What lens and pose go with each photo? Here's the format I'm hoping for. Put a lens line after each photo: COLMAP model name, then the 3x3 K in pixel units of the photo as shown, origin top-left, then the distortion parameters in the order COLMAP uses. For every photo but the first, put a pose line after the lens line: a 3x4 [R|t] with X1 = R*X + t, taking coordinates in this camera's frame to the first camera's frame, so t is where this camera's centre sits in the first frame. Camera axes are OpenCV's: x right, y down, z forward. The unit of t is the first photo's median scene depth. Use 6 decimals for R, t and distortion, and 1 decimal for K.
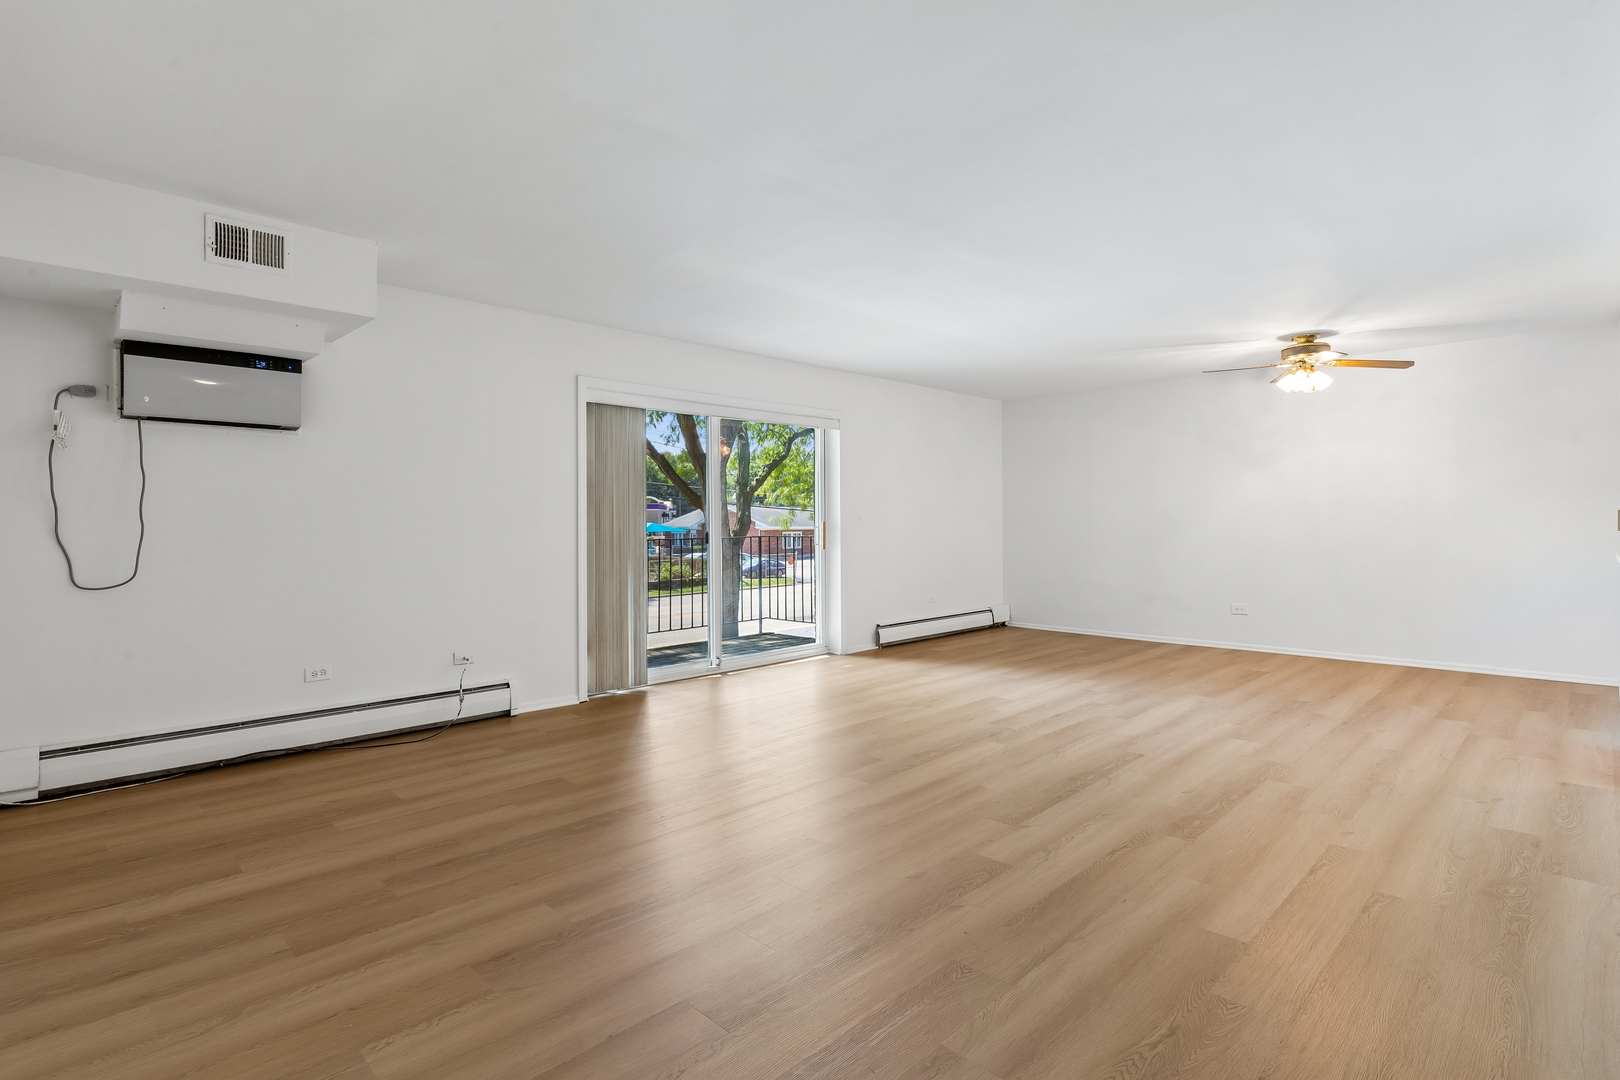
lens RADIAL K [[789.4, 0, 811.5], [0, 789.4, 535.6], [0, 0, 1]] dist [0.002893, -0.000265]
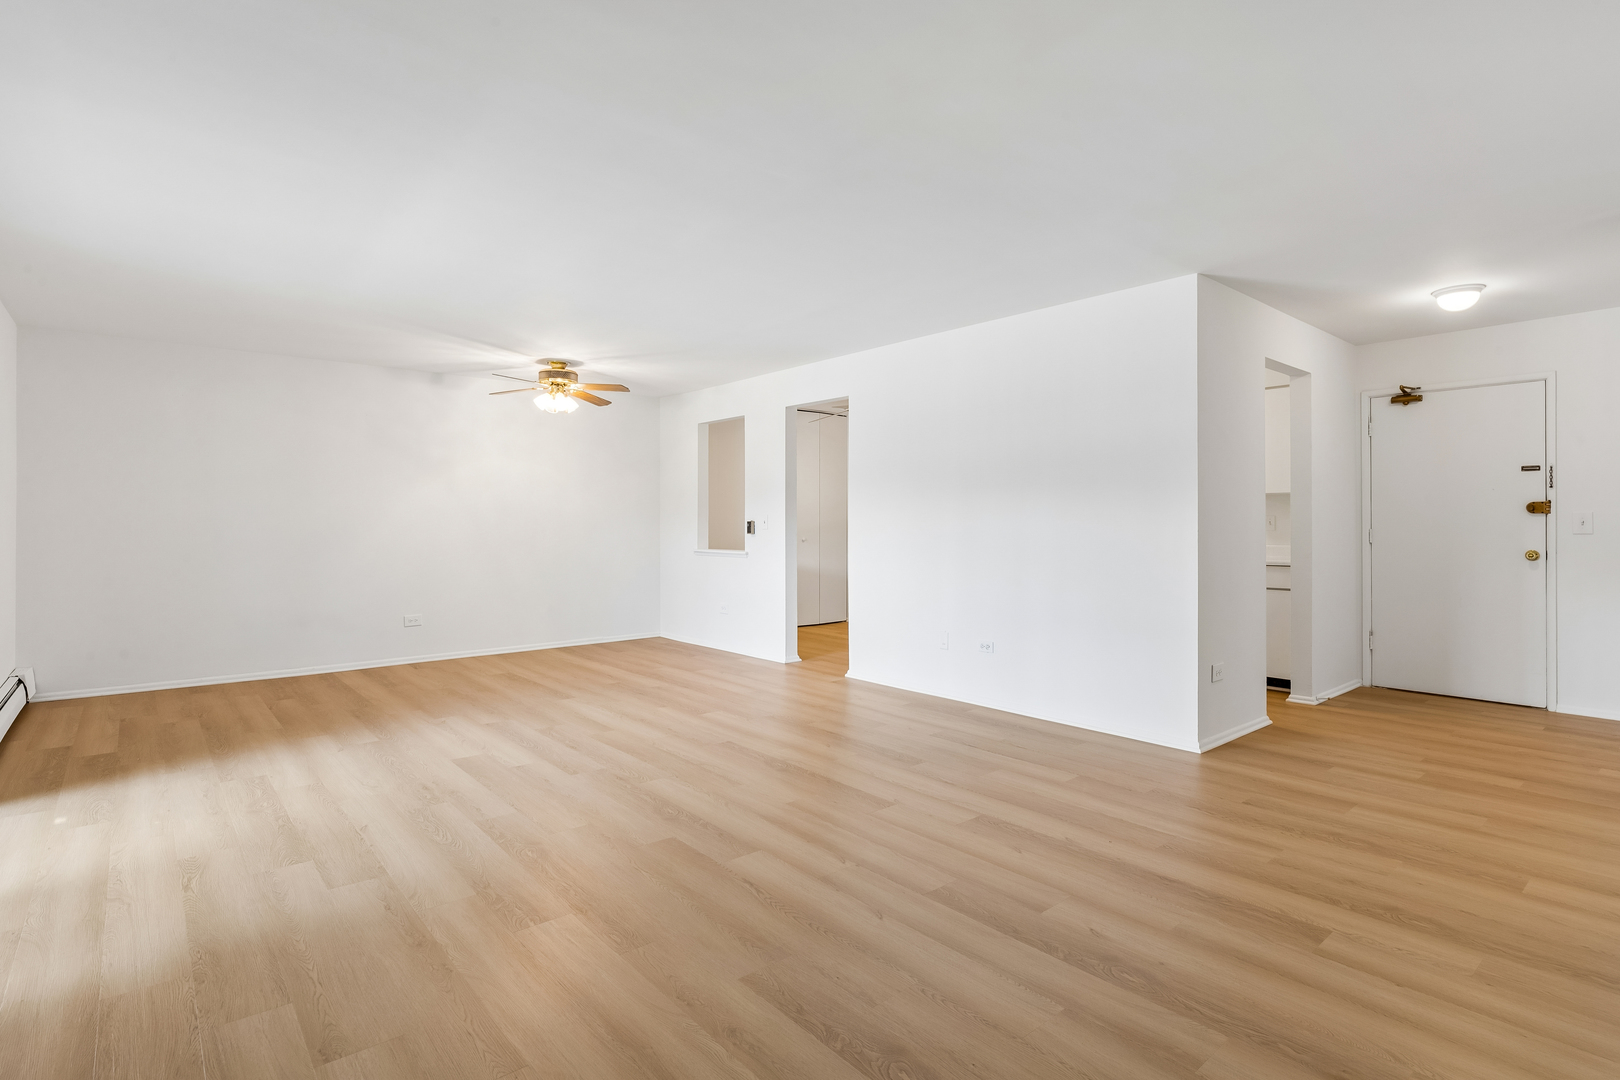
lens RADIAL K [[789.4, 0, 811.0], [0, 789.4, 538.7], [0, 0, 1]] dist [0.002893, -0.000265]
pose [[0.081492, -0.009166, 0.996632, -0.765179], [0.015244, 0.999852, 0.007950, -0.011626], [-0.996557, 0.014544, 0.081620, 0.925401]]
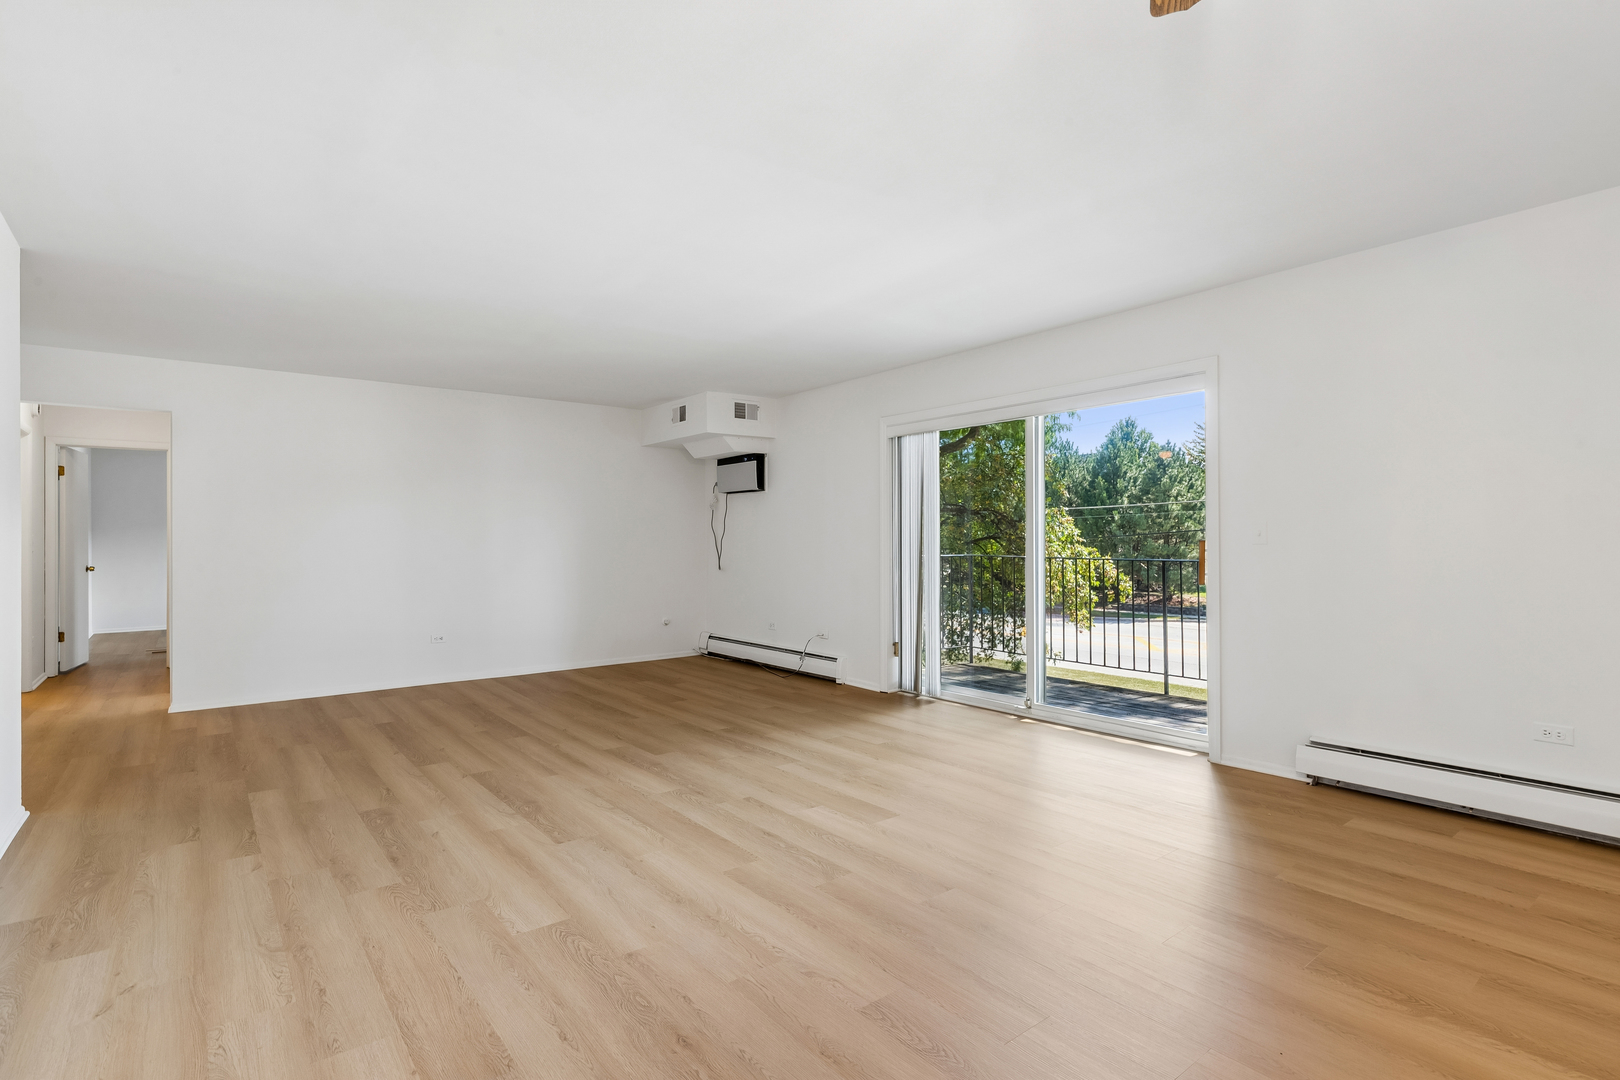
lens RADIAL K [[789.4, 0, 813.7], [0, 789.4, 530.8], [0, 0, 1]] dist [0.002893, -0.000265]
pose [[-0.118656, -0.006959, -0.992911, 1.369546], [-0.007219, 0.999955, -0.006146, -0.035310], [0.992909, 0.006438, -0.118701, 1.566977]]
